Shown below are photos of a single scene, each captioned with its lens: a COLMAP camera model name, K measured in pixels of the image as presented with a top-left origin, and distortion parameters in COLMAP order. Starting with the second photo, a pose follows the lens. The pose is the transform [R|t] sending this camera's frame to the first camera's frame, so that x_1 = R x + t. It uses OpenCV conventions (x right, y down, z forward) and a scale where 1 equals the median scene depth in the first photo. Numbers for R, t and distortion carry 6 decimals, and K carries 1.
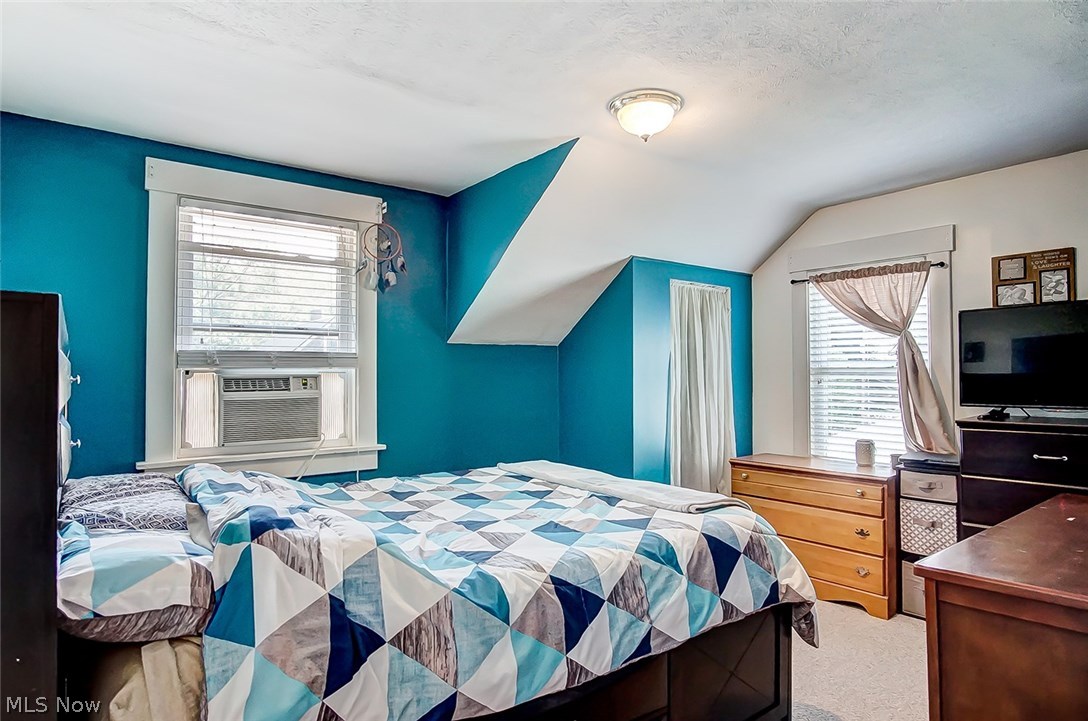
lens RADIAL K [[598.8, 0, 547.6], [0, 598.8, 376.6], [0, 0, 1]] dist [-0.048026, 0.000175]
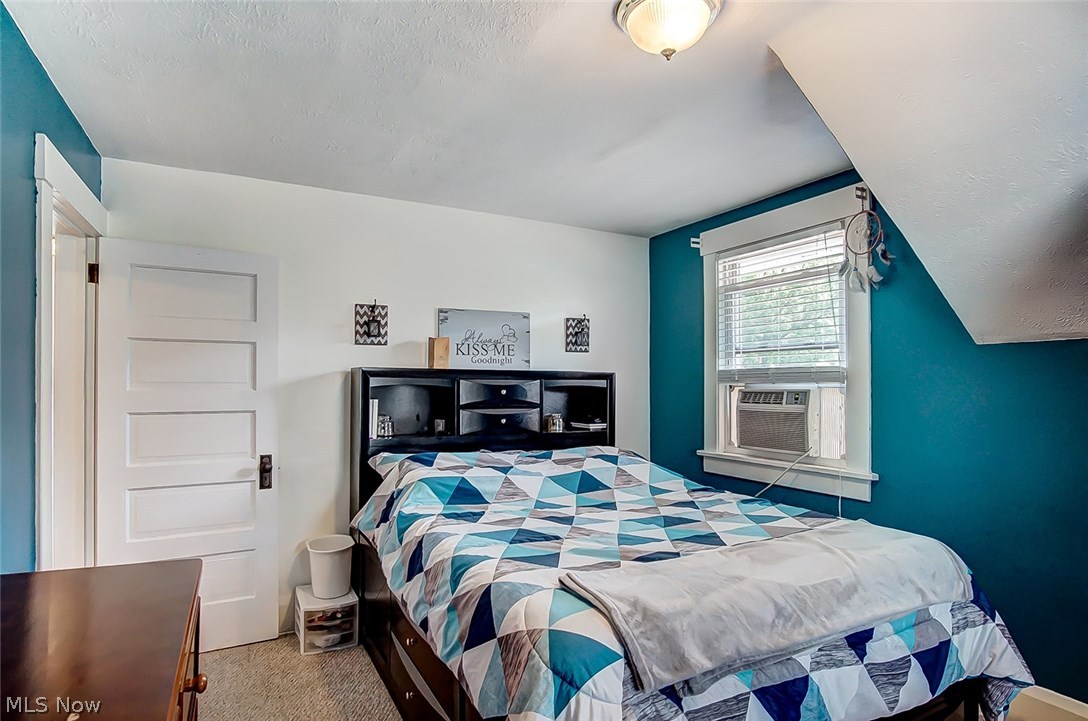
lens RADIAL K [[598.8, 0, 547.6], [0, 598.8, 376.6], [0, 0, 1]] dist [-0.048026, 0.000175]
pose [[-0.156094, -0.002917, -0.987738, 0.670232], [-0.002035, 0.999994, -0.002632, -0.022487], [0.987740, 0.001600, -0.156099, 0.735601]]
